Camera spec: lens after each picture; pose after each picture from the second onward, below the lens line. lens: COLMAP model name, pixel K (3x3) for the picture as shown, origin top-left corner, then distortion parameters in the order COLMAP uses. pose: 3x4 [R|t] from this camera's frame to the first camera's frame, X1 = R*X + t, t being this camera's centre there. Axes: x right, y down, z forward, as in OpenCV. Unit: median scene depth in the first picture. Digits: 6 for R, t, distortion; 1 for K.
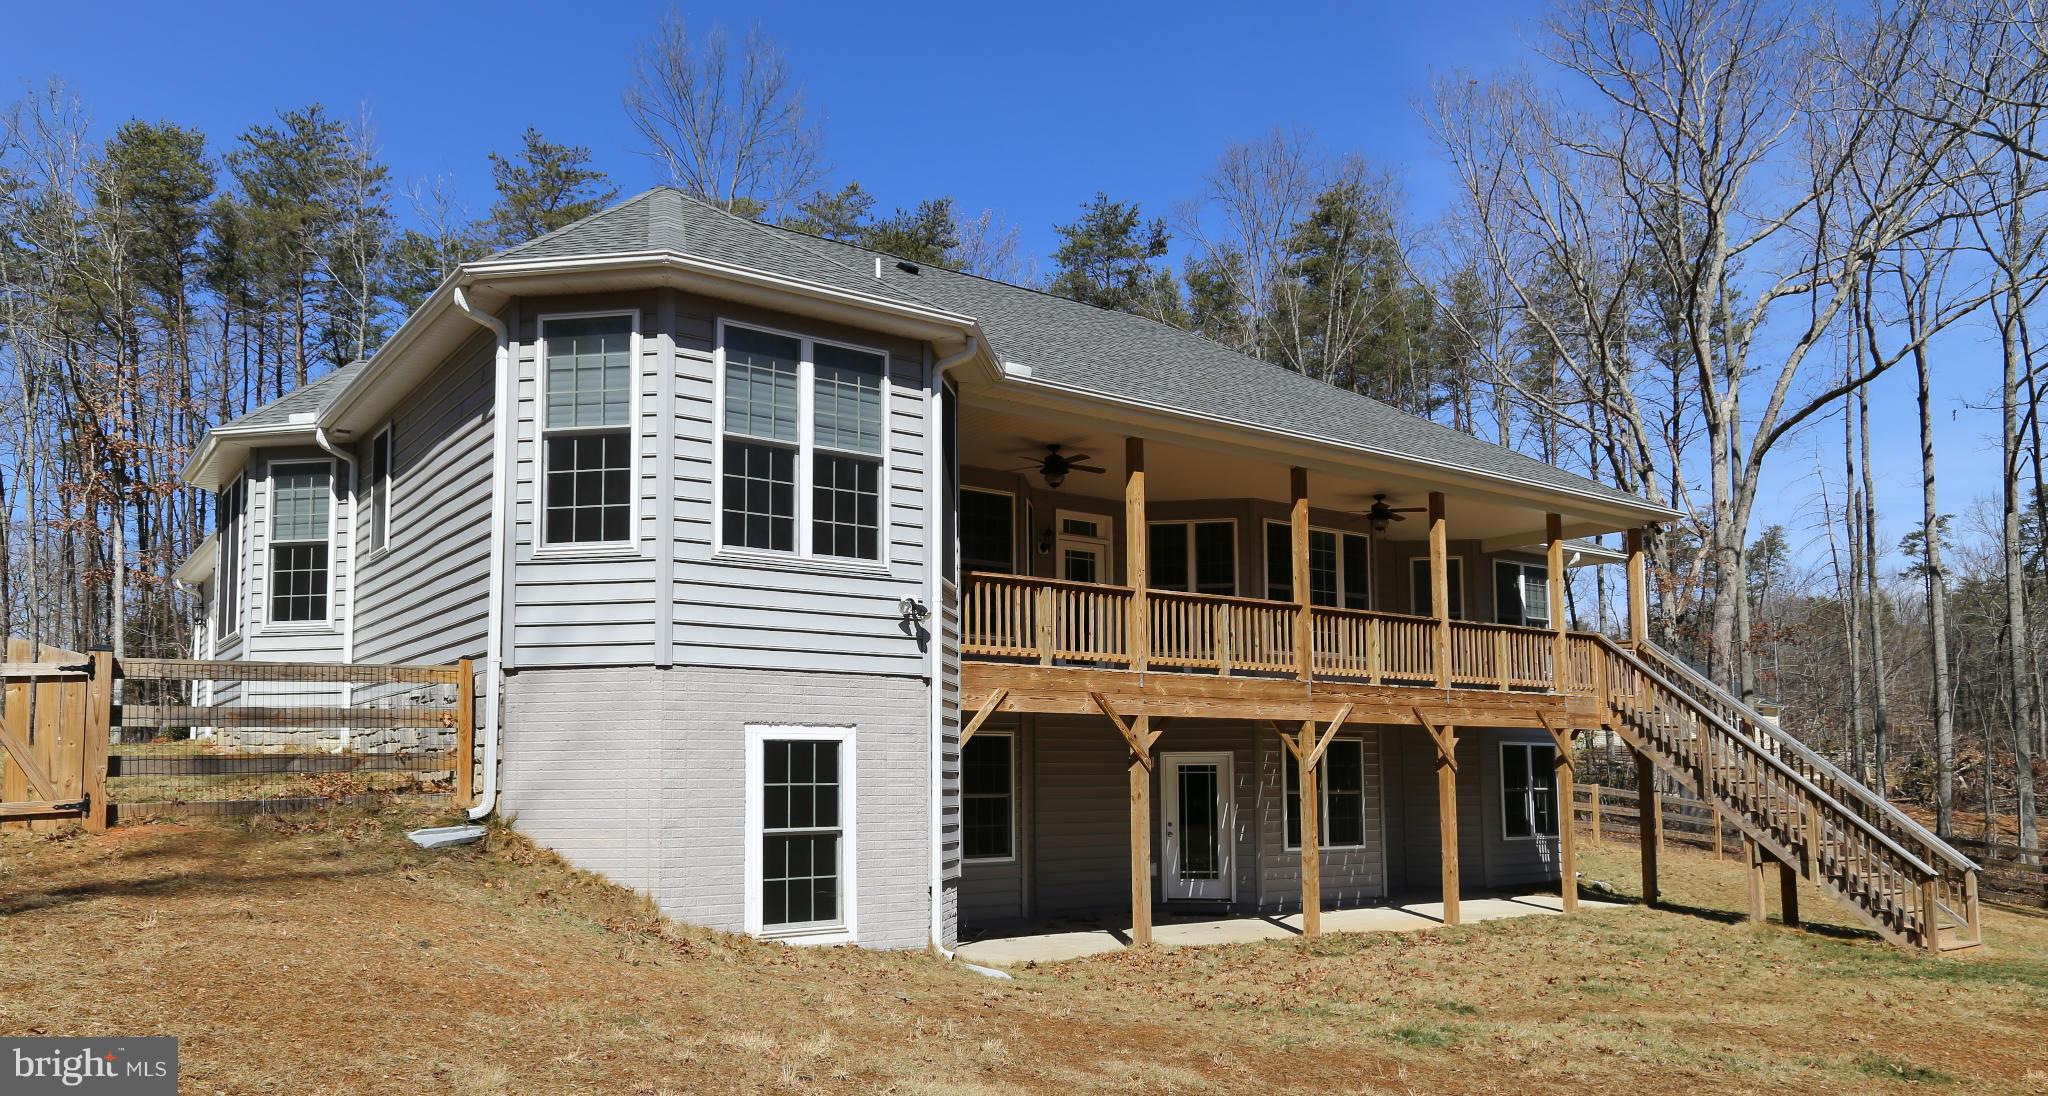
lens RADIAL K [[1447.8, 0, 1038.7], [0, 1447.8, 638.2], [0, 0, 1]] dist [-0.009039, -0.004415]
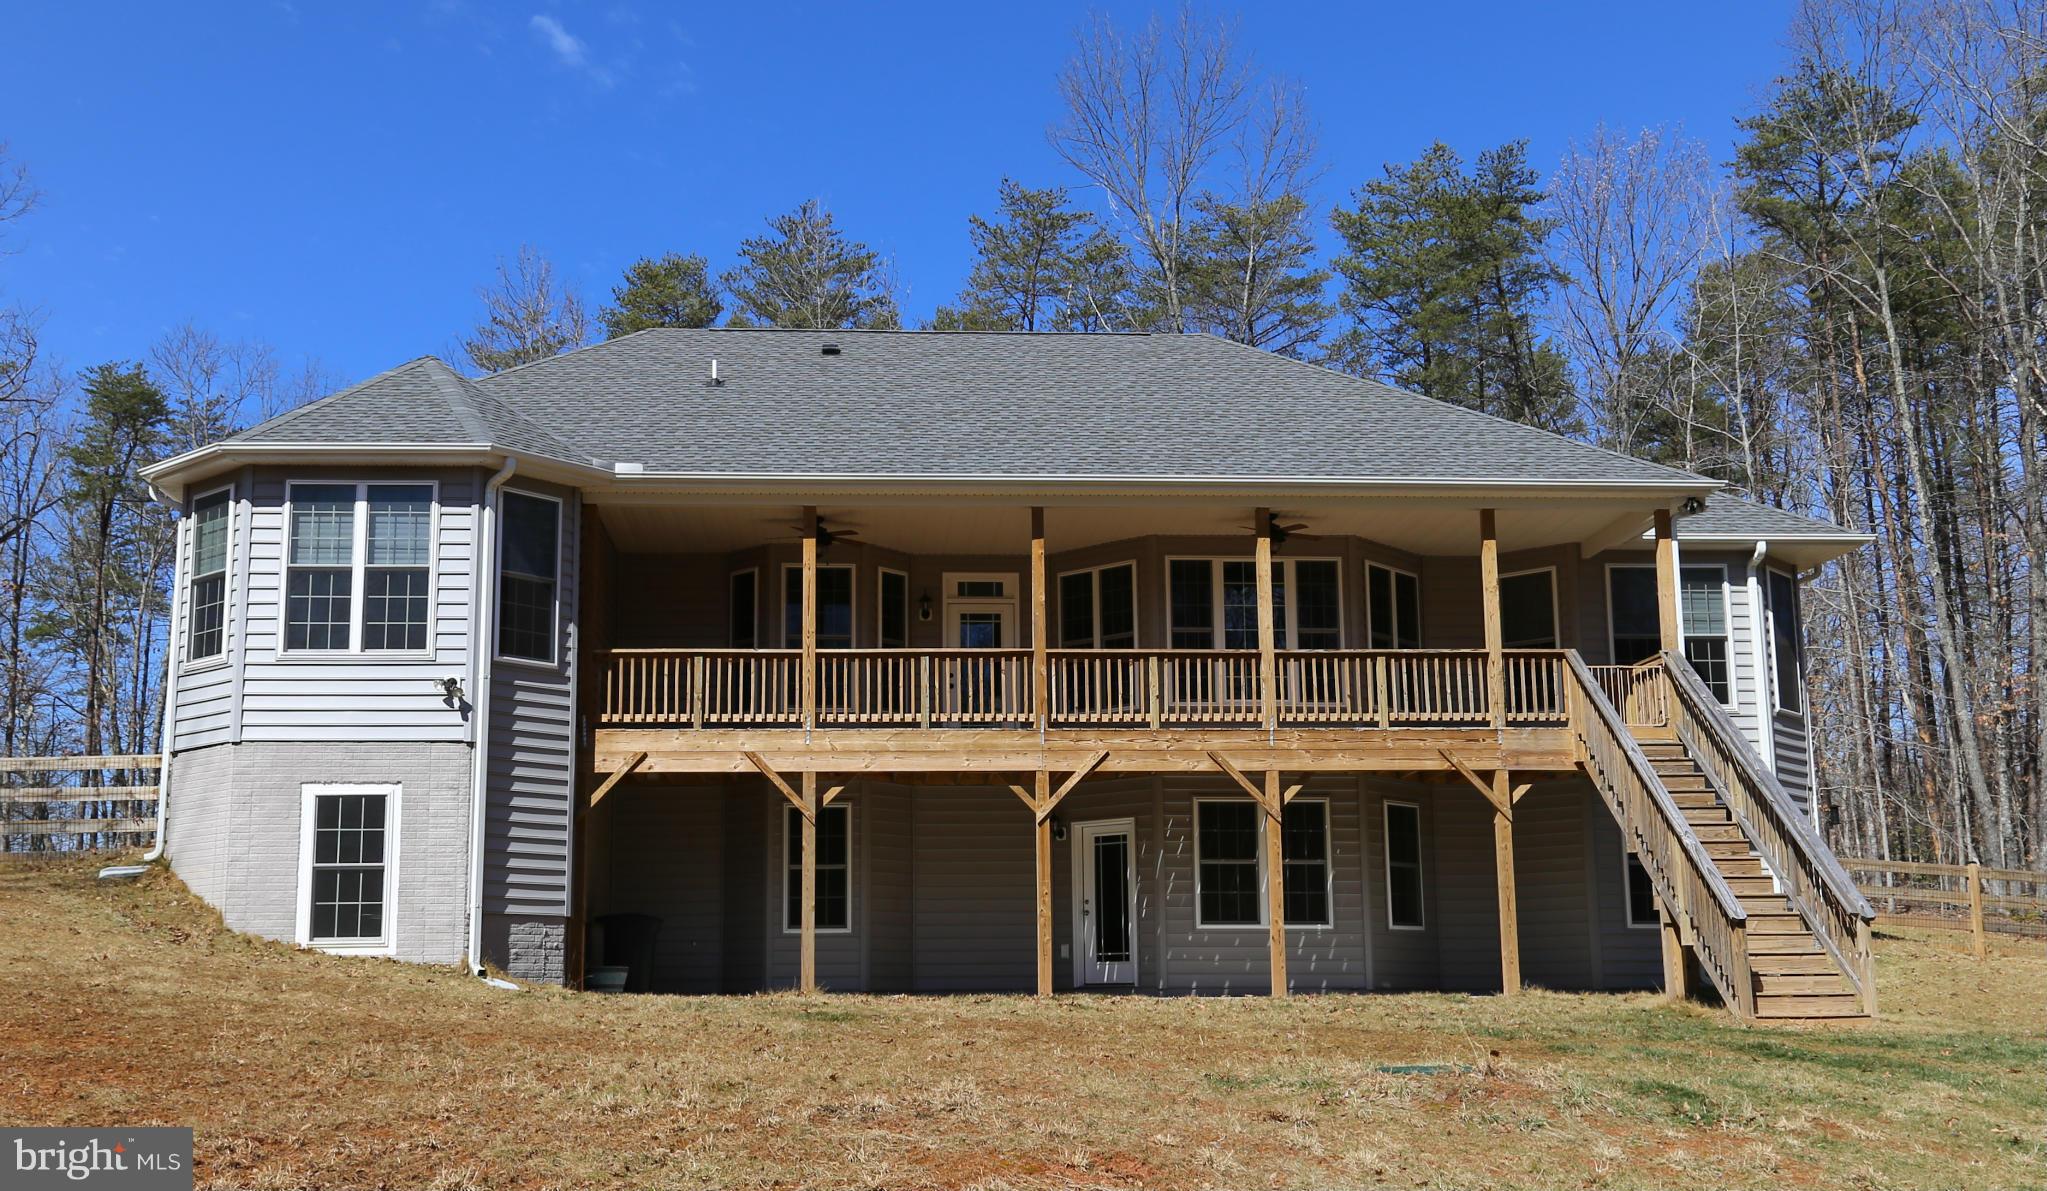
lens RADIAL K [[2139.8, 0, 1021.3], [0, 2139.8, 603.9], [0, 0, 1]] dist [0.005091, 0.000000]
pose [[0.840362, -0.104167, -0.531922, 1.289229], [0.060450, 0.993249, -0.099007, 0.119162], [0.538644, 0.051047, 0.840985, -0.267609]]
